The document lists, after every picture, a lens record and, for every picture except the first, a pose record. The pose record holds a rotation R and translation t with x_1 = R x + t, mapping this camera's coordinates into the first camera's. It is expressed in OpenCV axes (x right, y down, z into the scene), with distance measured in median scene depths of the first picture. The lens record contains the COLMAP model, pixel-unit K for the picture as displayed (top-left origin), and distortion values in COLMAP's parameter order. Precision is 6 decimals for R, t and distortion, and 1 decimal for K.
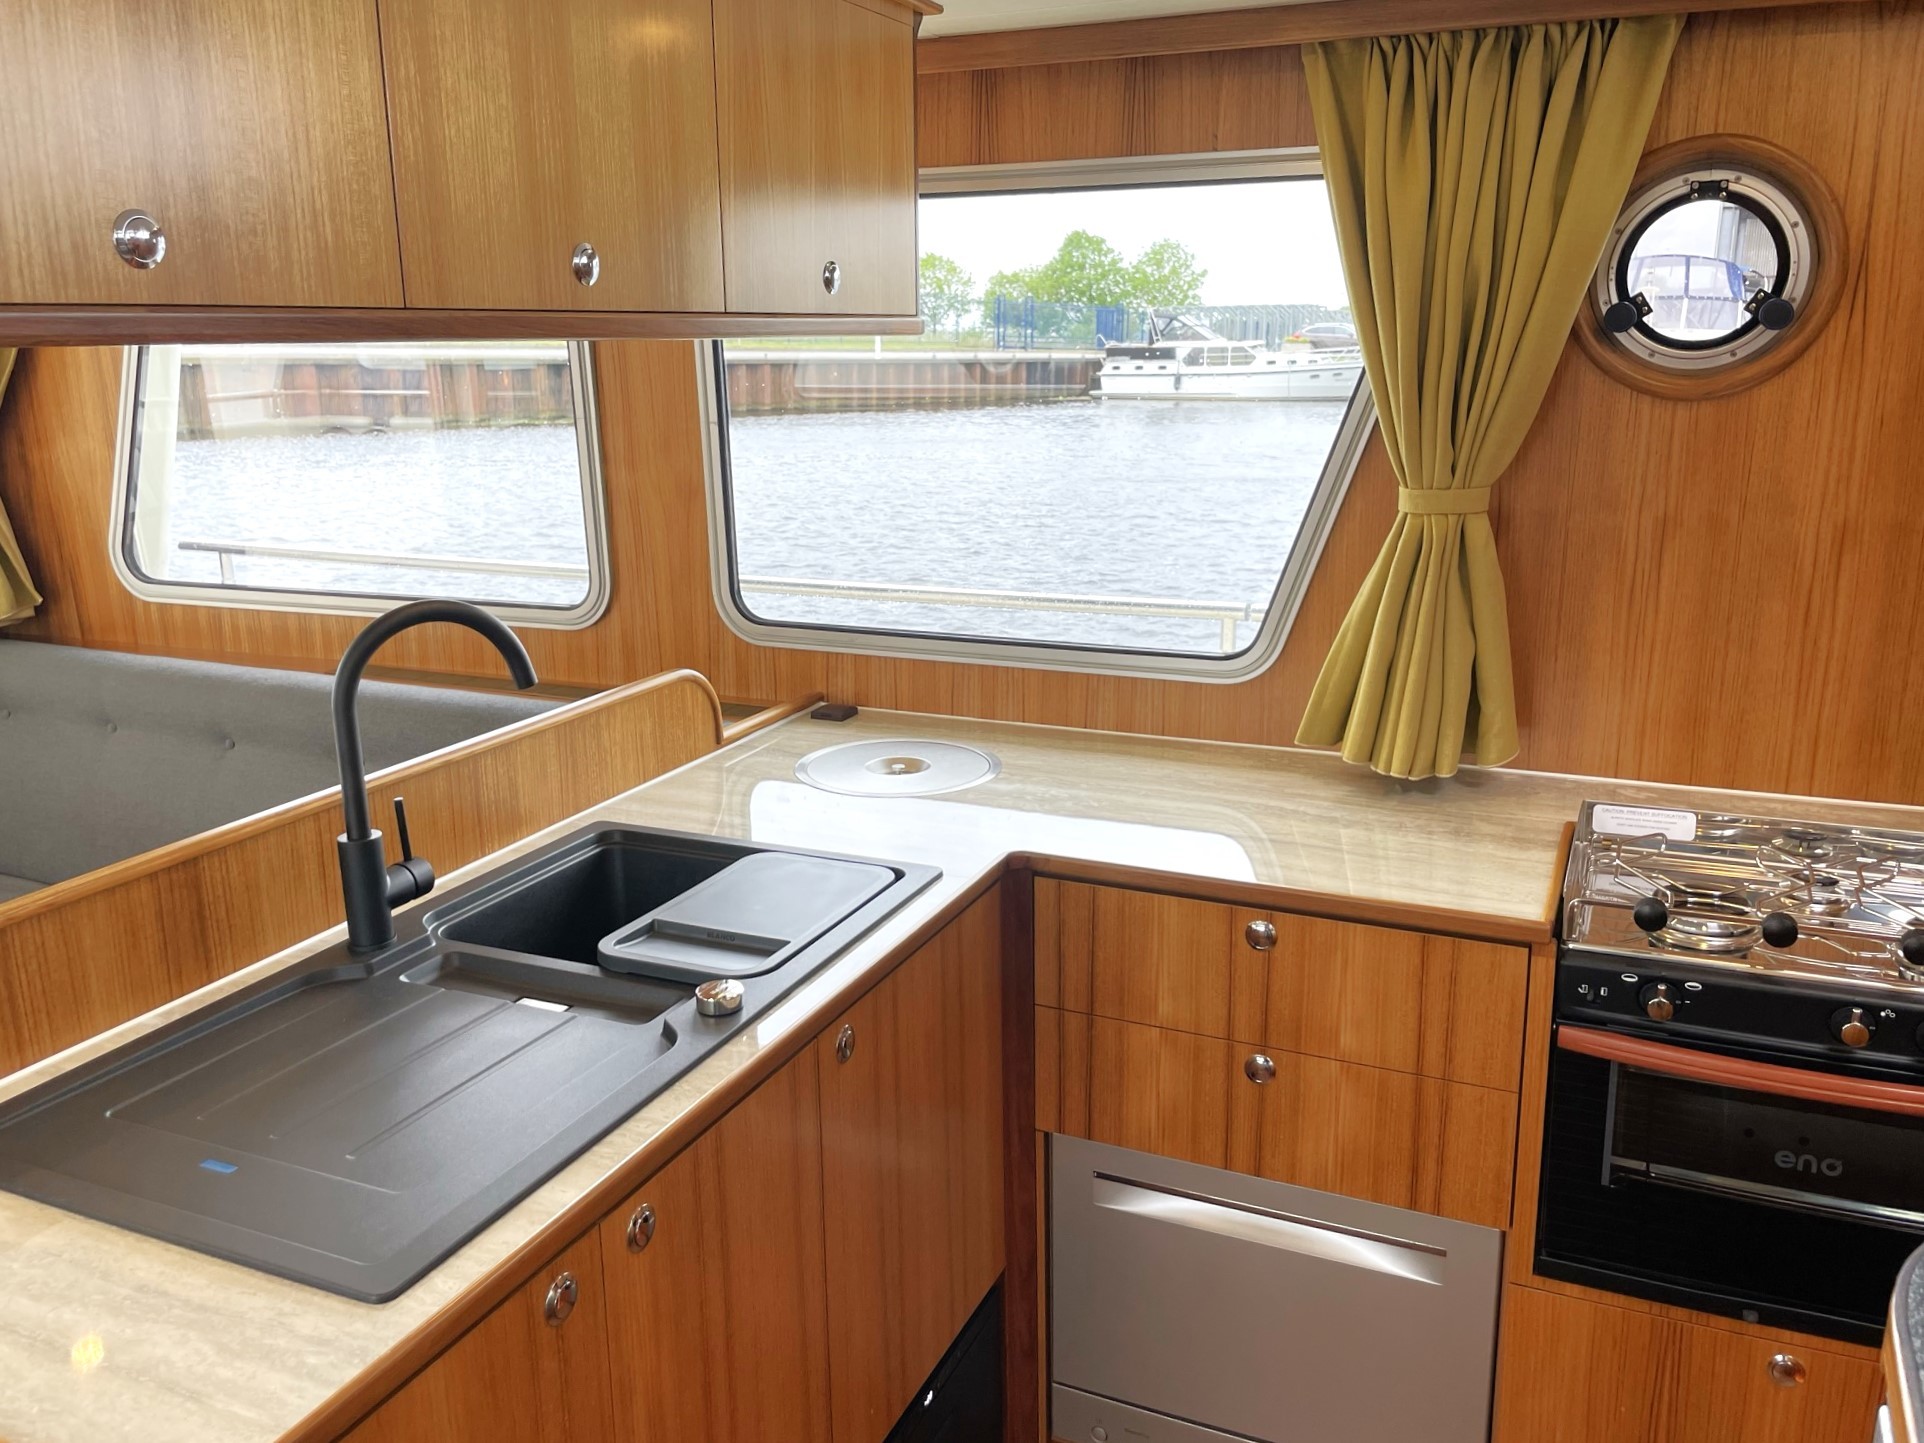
lens RADIAL K [[1567.7, 0, 962.0], [0, 1567.7, 721.5], [0, 0, 1]] dist [0.062864, -0.012207]
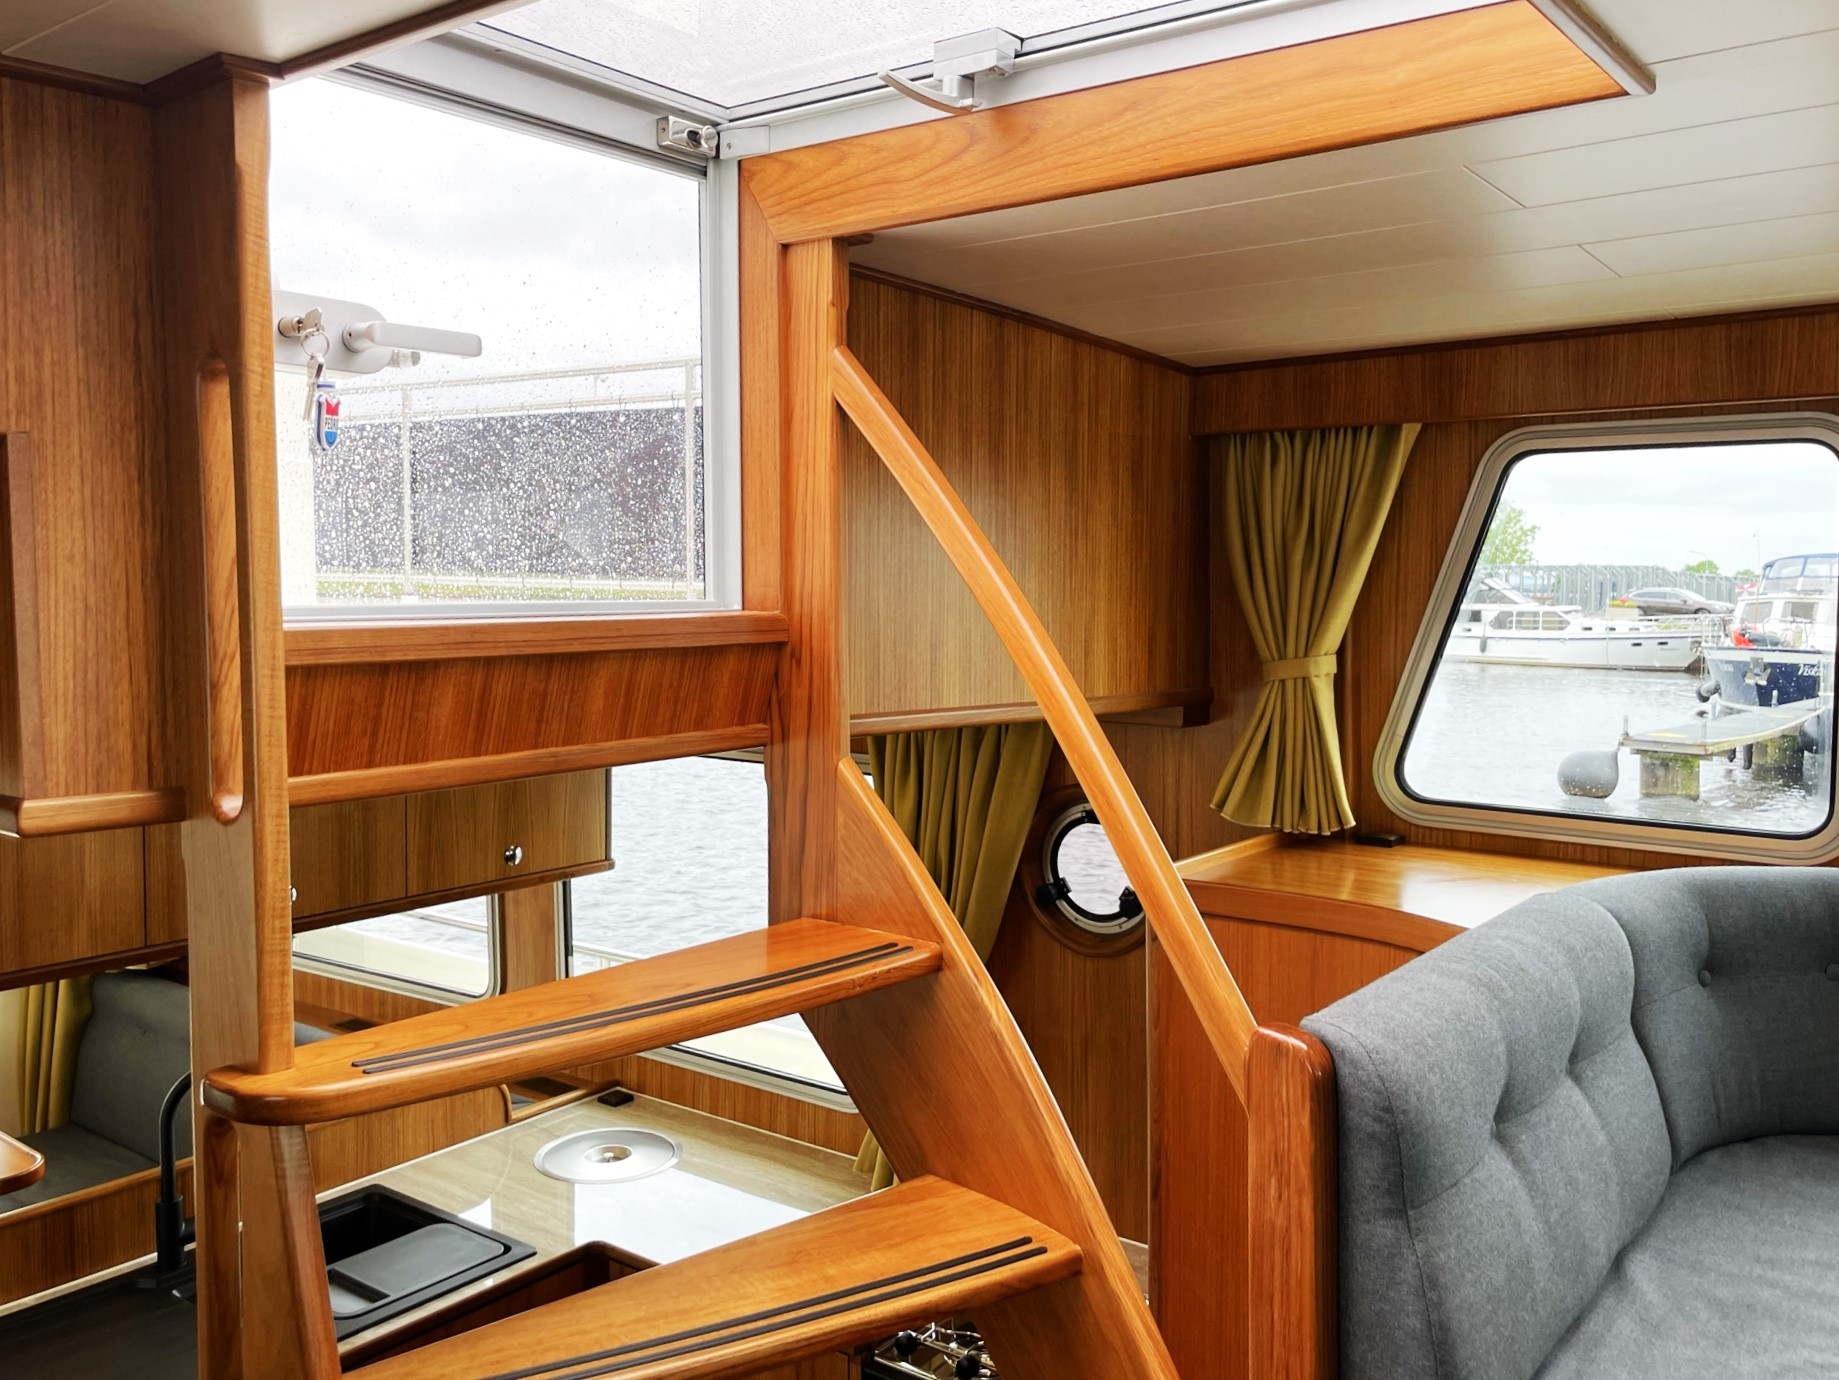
lens RADIAL K [[1607.4, 0, 919.5], [0, 1607.4, 690.0], [0, 0, 1]] dist [0.095714, -0.129663]
pose [[0.970750, 0.032673, -0.237861, 0.543615], [-0.070617, 0.985731, -0.152797, -0.173555], [0.229474, 0.165125, 0.959206, -0.389419]]
